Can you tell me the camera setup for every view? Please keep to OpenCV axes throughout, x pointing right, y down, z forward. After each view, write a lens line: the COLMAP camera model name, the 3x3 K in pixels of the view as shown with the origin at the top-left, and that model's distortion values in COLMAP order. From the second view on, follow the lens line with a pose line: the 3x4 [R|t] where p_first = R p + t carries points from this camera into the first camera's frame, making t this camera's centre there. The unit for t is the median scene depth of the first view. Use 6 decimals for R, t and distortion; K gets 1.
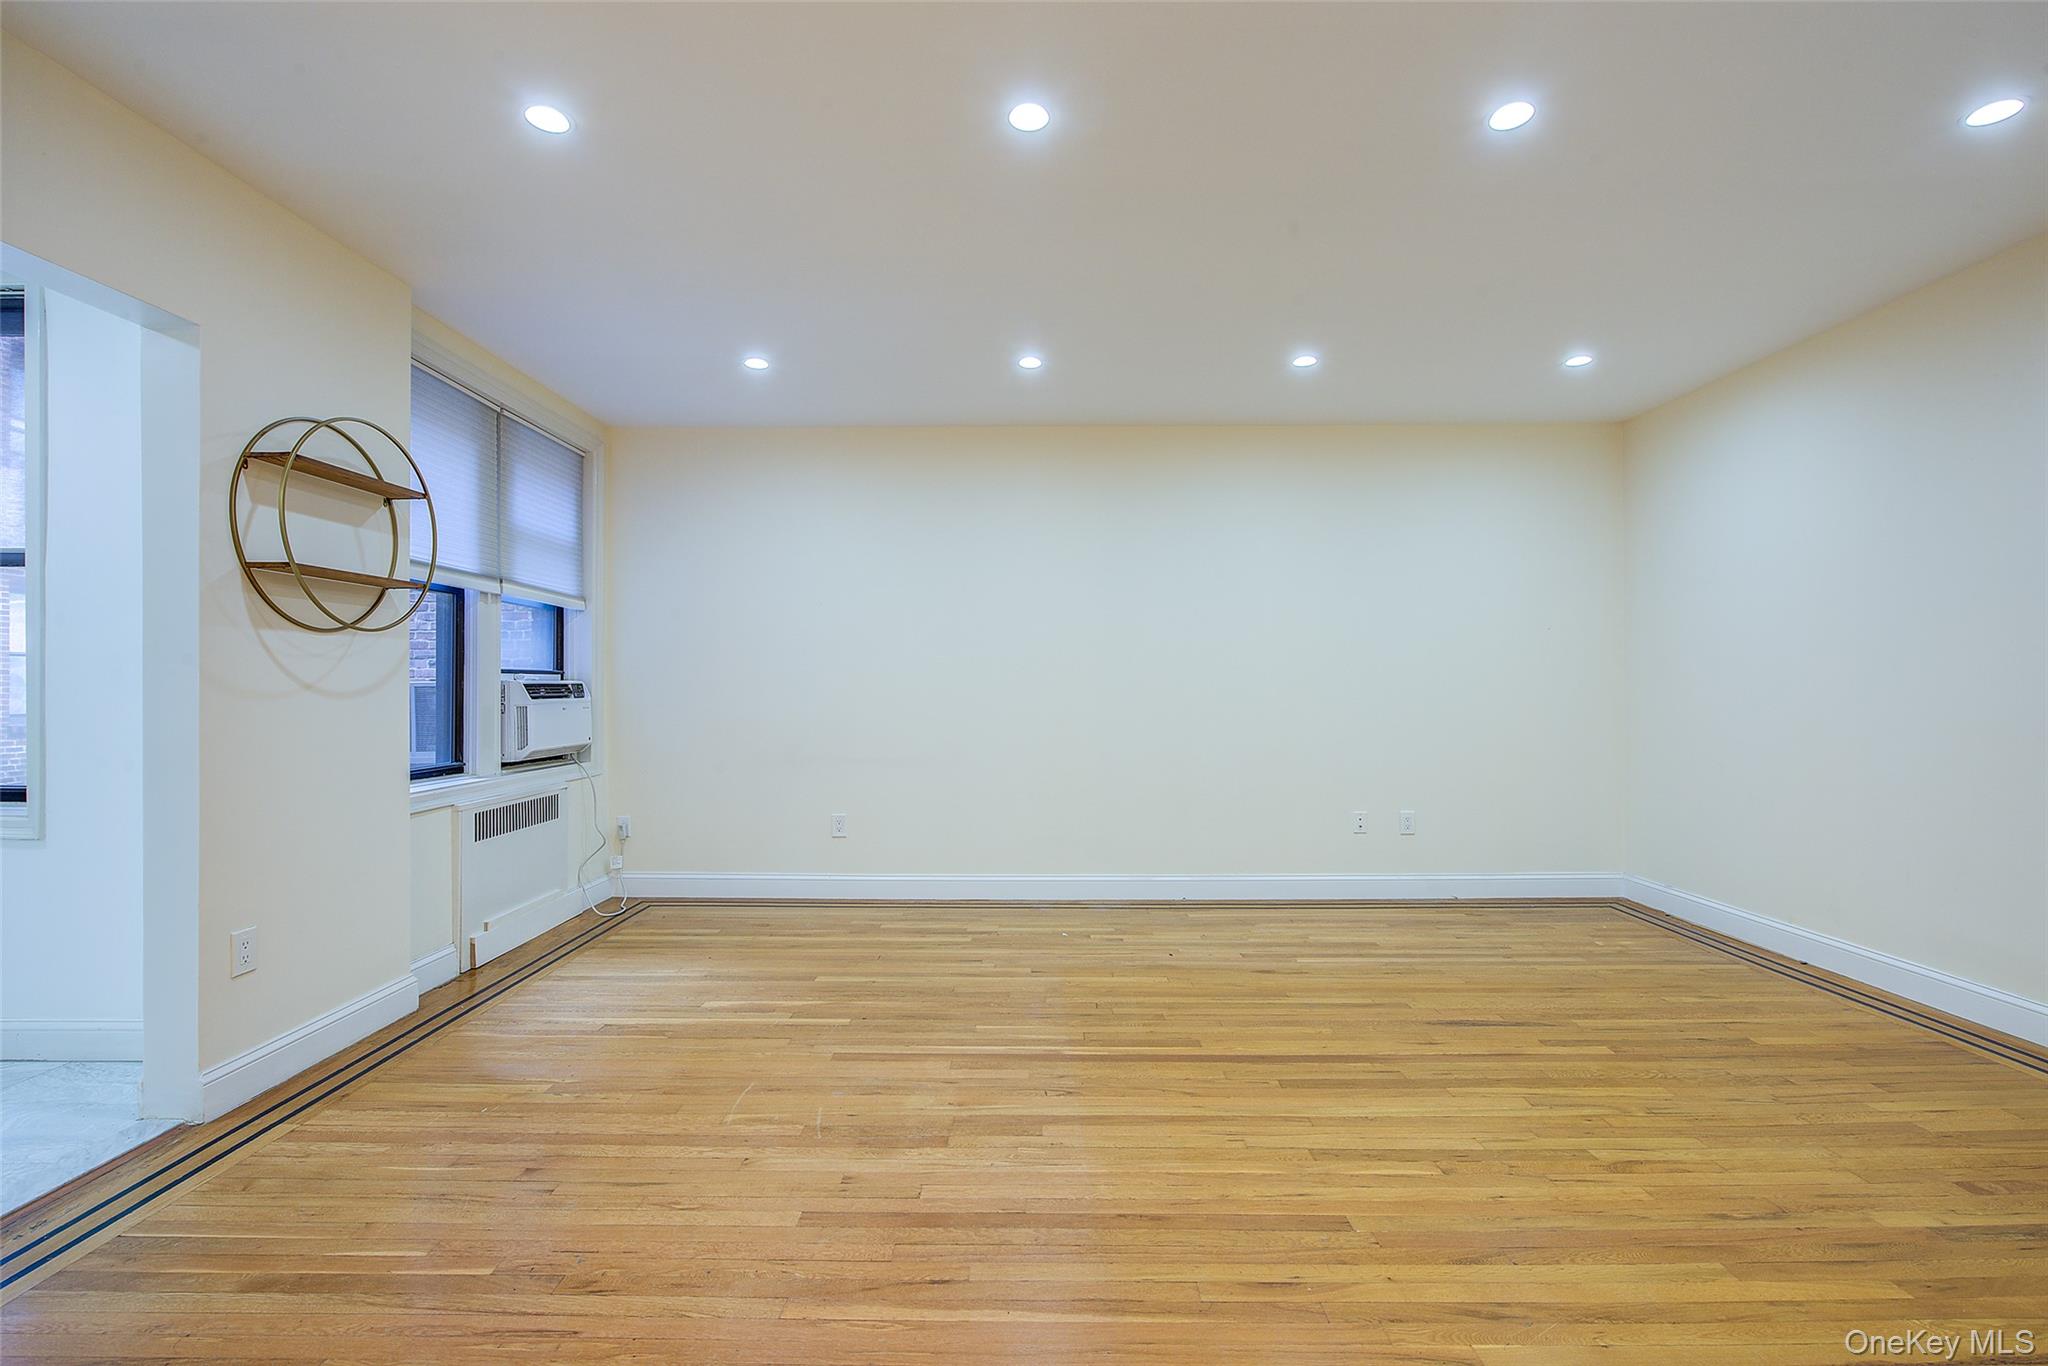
lens RADIAL K [[902.6, 0, 1032.1], [0, 902.6, 682.9], [0, 0, 1]] dist [0.000267, -0.000008]
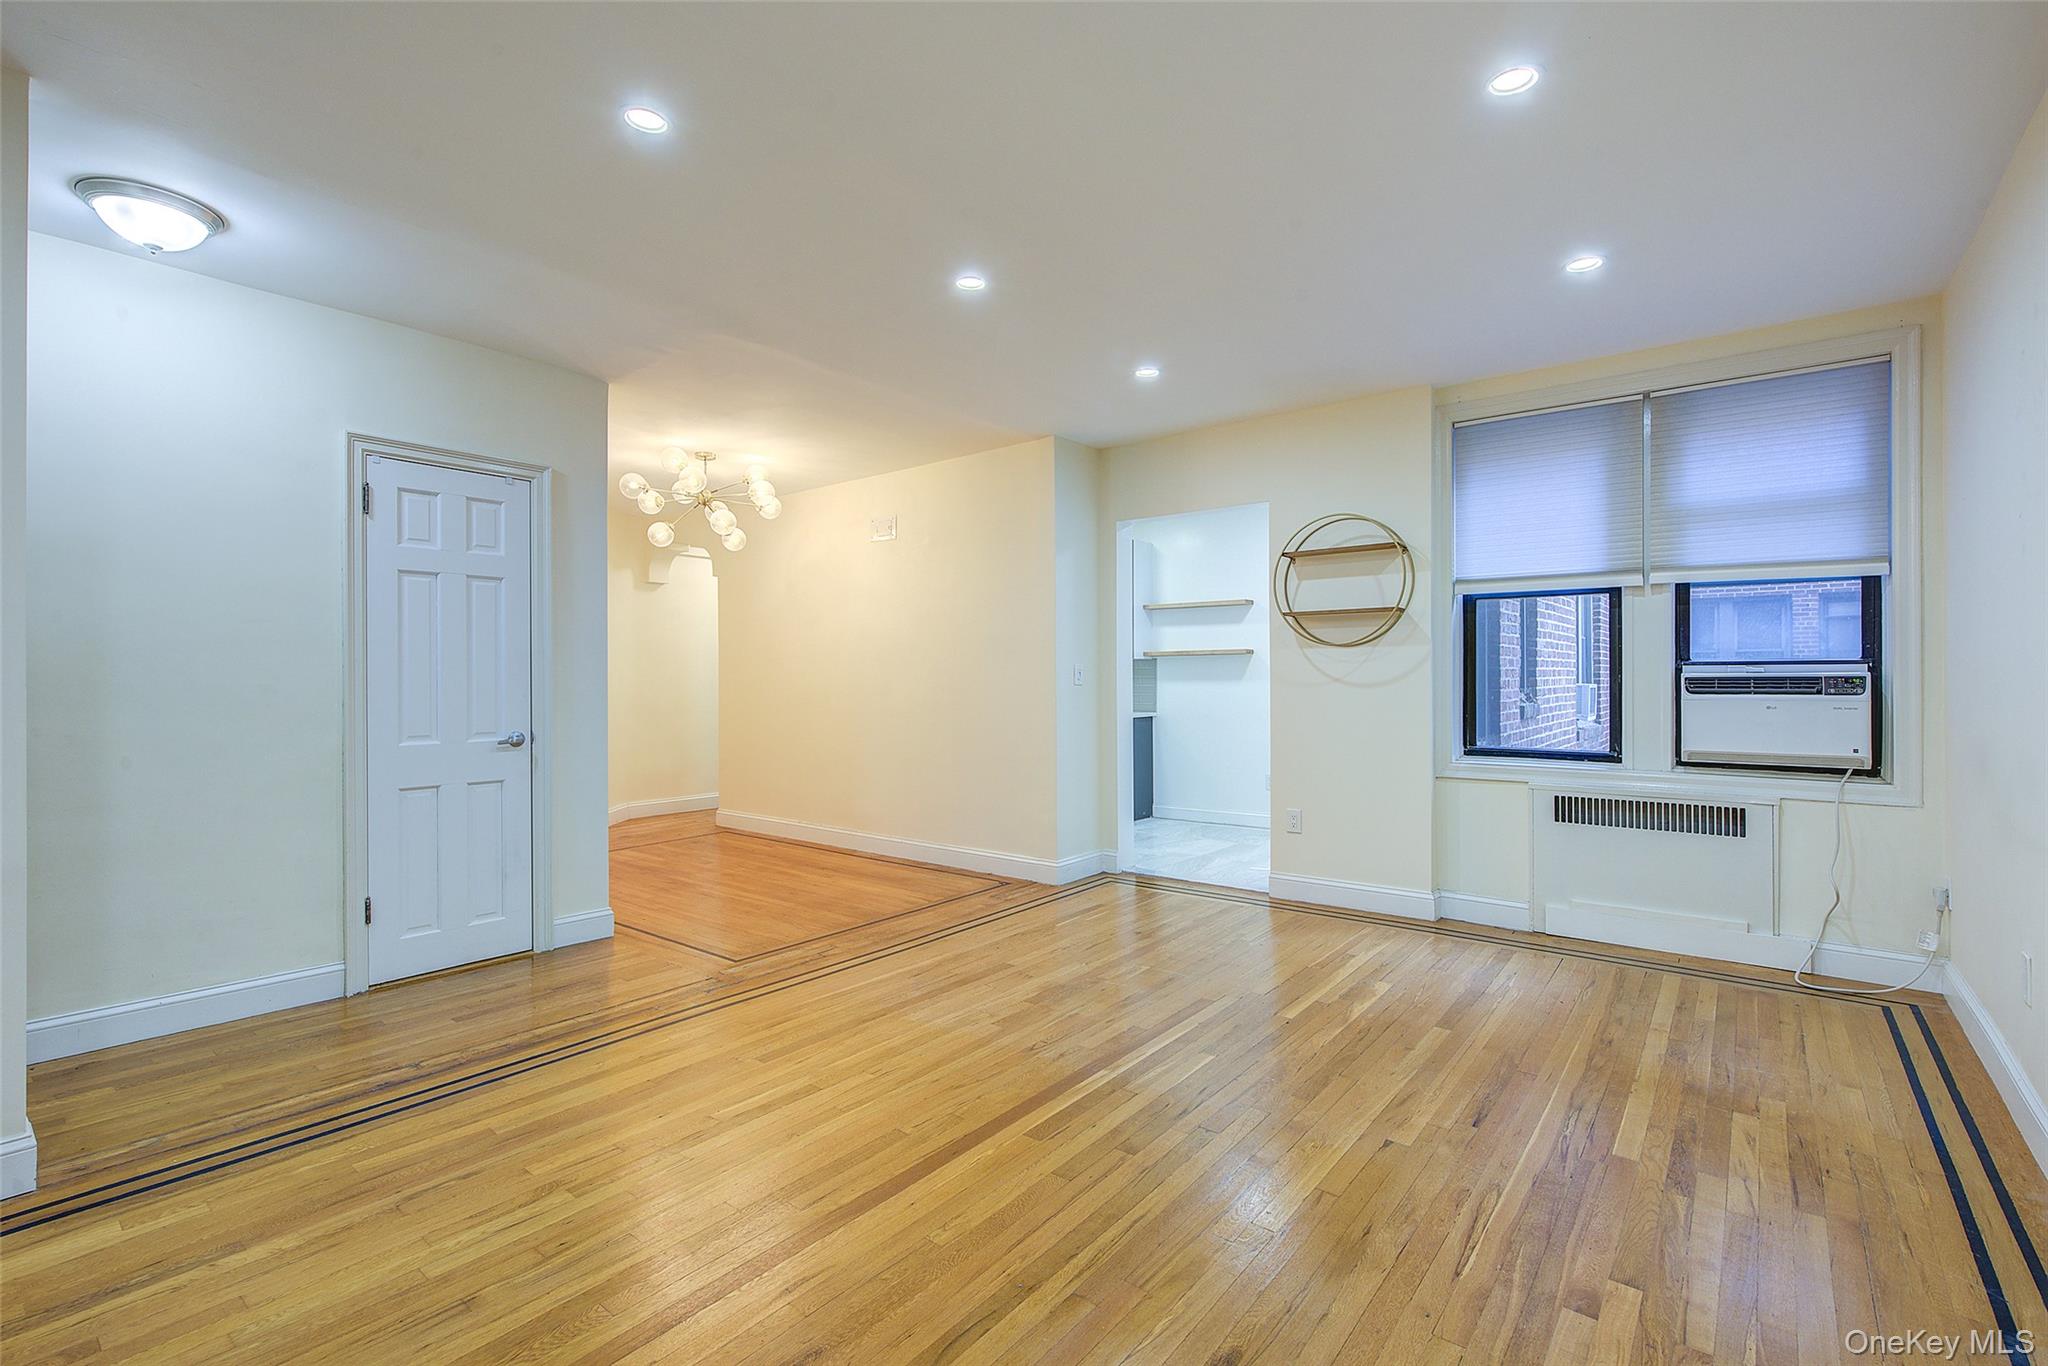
lens RADIAL K [[902.6, 0, 1032.1], [0, 902.6, 682.9], [0, 0, 1]] dist [0.000267, -0.000008]
pose [[-0.622229, 0.009159, -0.782782, 0.860005], [0.006603, 0.999957, 0.006452, -0.005548], [0.782808, -0.001154, -0.622263, 1.601068]]
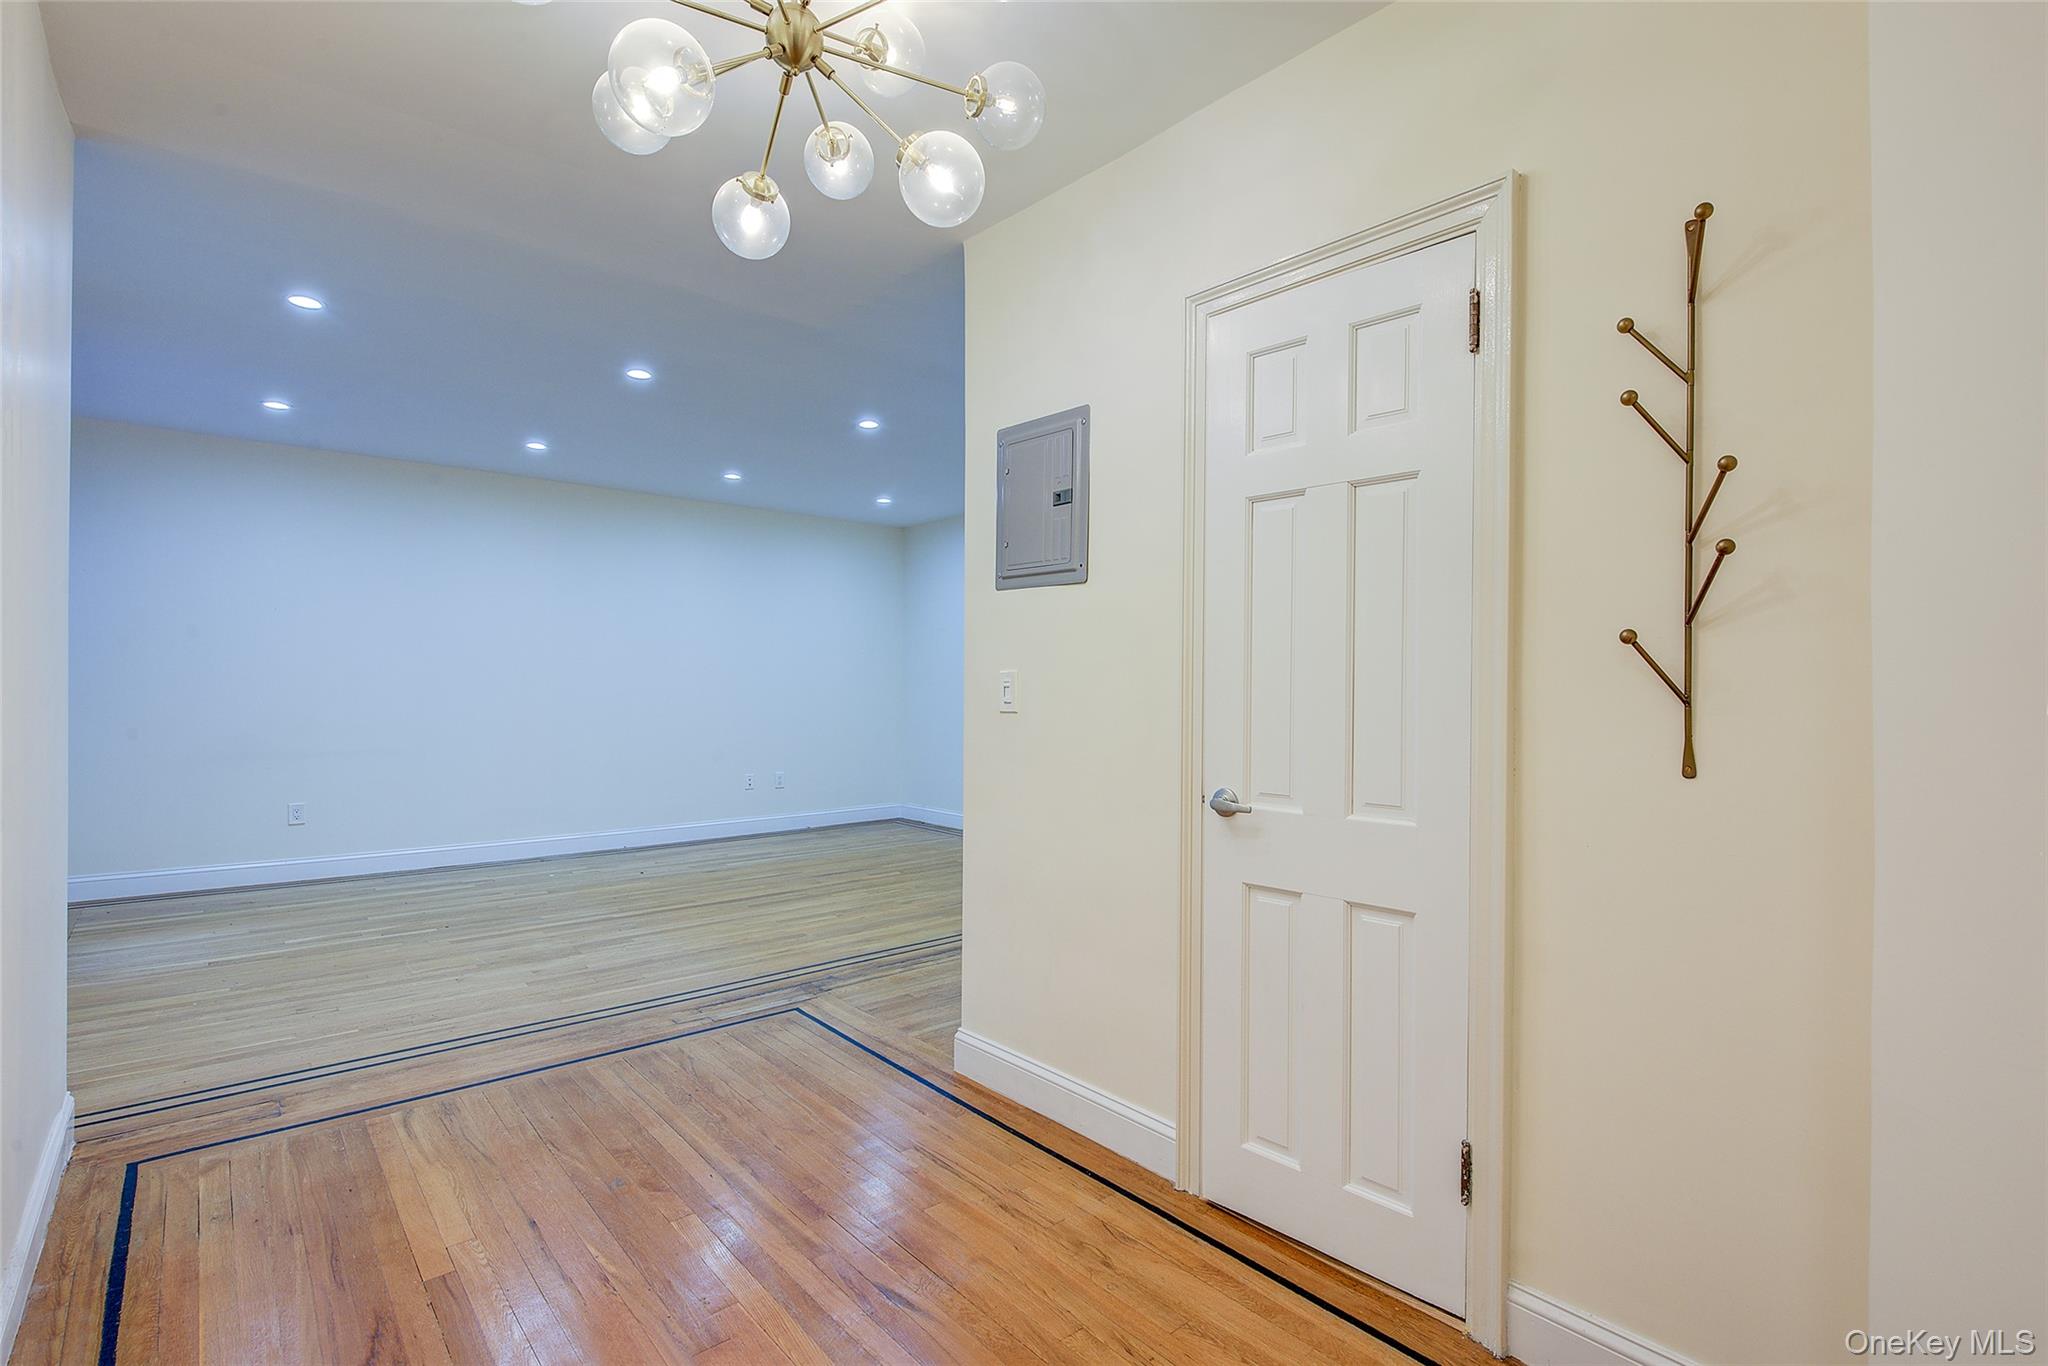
lens RADIAL K [[935.1, 0, 1024.0], [0, 935.1, 683.0], [0, 0, 1]] dist [0.001102, -0.000002]
pose [[0.750910, 0.010170, 0.660326, -0.542411], [-0.010225, 0.999941, -0.003773, -0.007646], [-0.660325, -0.003918, 0.750970, -0.761873]]
